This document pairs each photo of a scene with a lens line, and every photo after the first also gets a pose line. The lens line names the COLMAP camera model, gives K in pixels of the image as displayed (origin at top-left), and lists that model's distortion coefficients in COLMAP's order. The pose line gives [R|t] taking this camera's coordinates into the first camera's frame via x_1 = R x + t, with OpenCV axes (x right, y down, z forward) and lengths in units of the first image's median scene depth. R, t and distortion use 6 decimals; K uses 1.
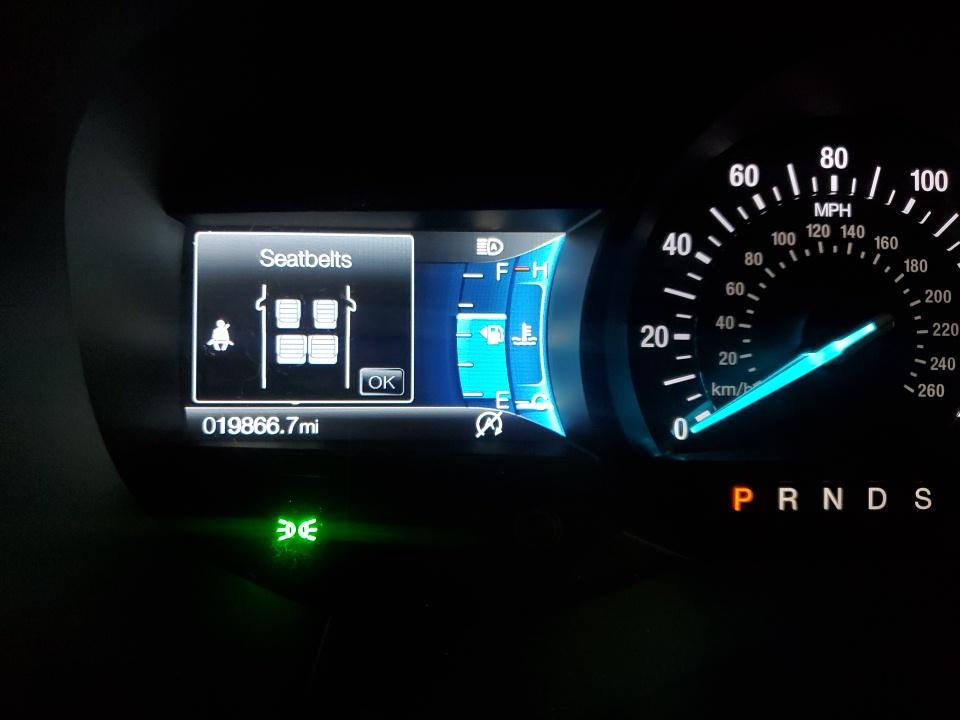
lens RADIAL K [[755.6, 0, 480.0], [0, 755.6, 360.0], [0, 0, 1]] dist [0.028809, -0.005318]
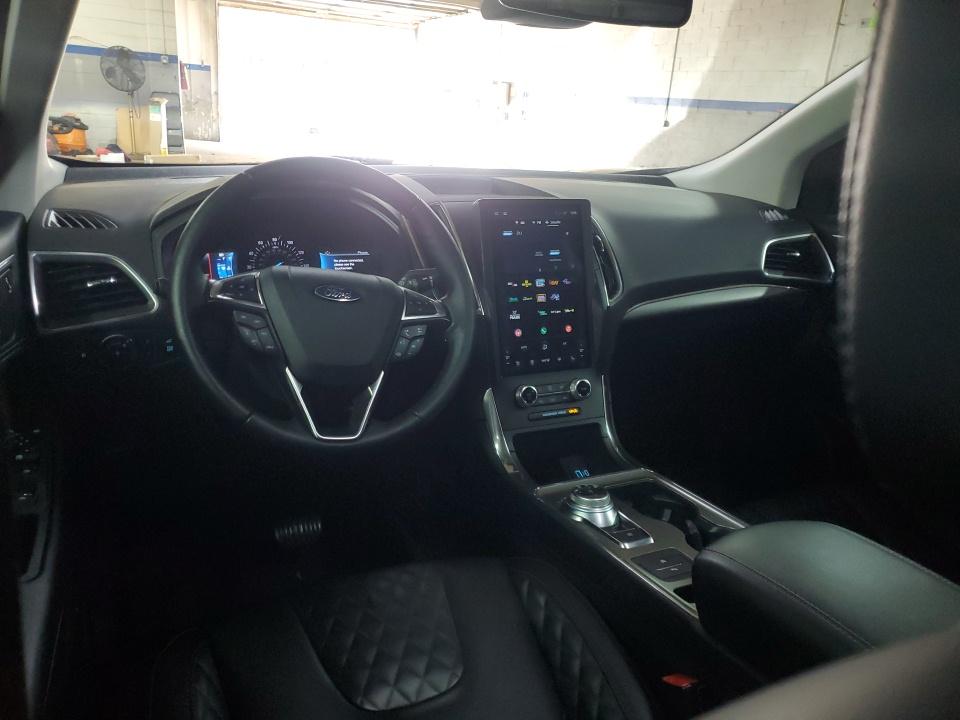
lens RADIAL K [[755.6, 0, 473.4], [0, 755.6, 364.5], [0, 0, 1]] dist [0.028809, -0.005318]
pose [[0.968285, -0.072539, 0.239085, 0.482259], [0.028305, 0.982613, 0.183494, -0.357149], [-0.248239, -0.170907, 0.953503, -5.915315]]
